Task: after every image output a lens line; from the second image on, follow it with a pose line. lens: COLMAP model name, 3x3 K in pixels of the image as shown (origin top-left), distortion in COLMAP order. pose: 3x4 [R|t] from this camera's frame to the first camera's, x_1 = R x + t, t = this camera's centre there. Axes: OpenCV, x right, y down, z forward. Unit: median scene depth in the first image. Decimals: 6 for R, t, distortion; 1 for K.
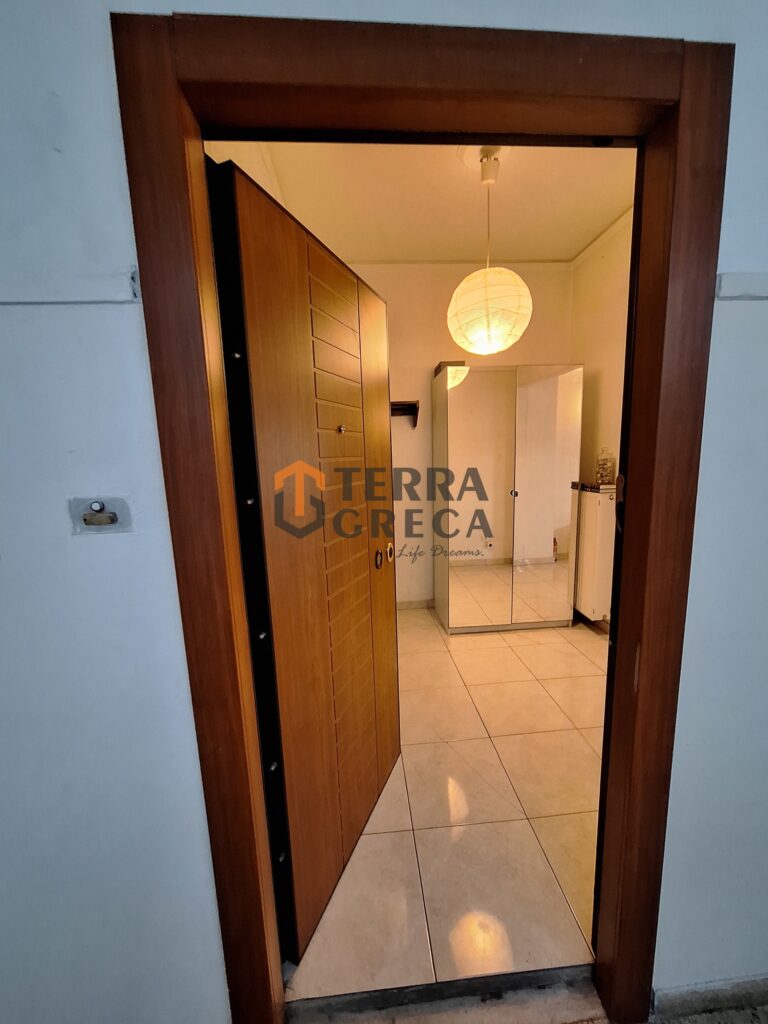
lens RADIAL K [[411.2, 0, 384.2], [0, 411.2, 523.6], [0, 0, 1]] dist [-0.011535, 0.000126]
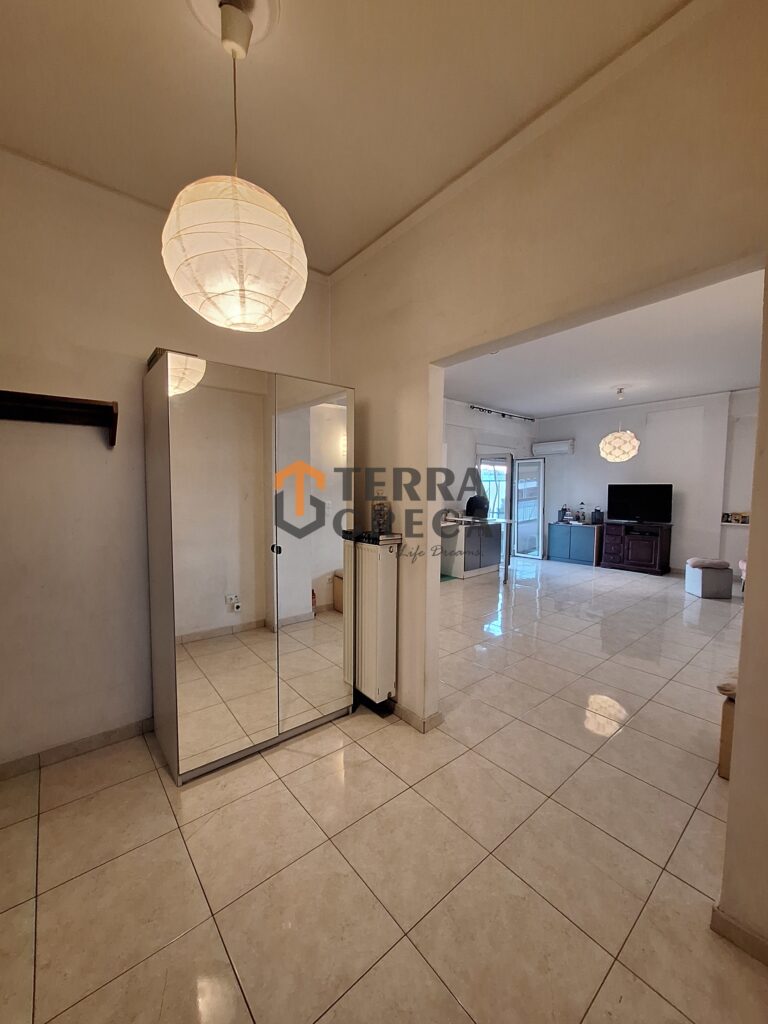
lens RADIAL K [[401.4, 0, 384.1], [0, 401.4, 519.1], [0, 0, 1]] dist [-0.006429, 0.001073]
pose [[0.812371, -0.001684, 0.583138, 0.061507], [0.060791, 0.994792, -0.081816, -0.055555], [-0.579963, 0.101914, 0.808243, 0.317593]]
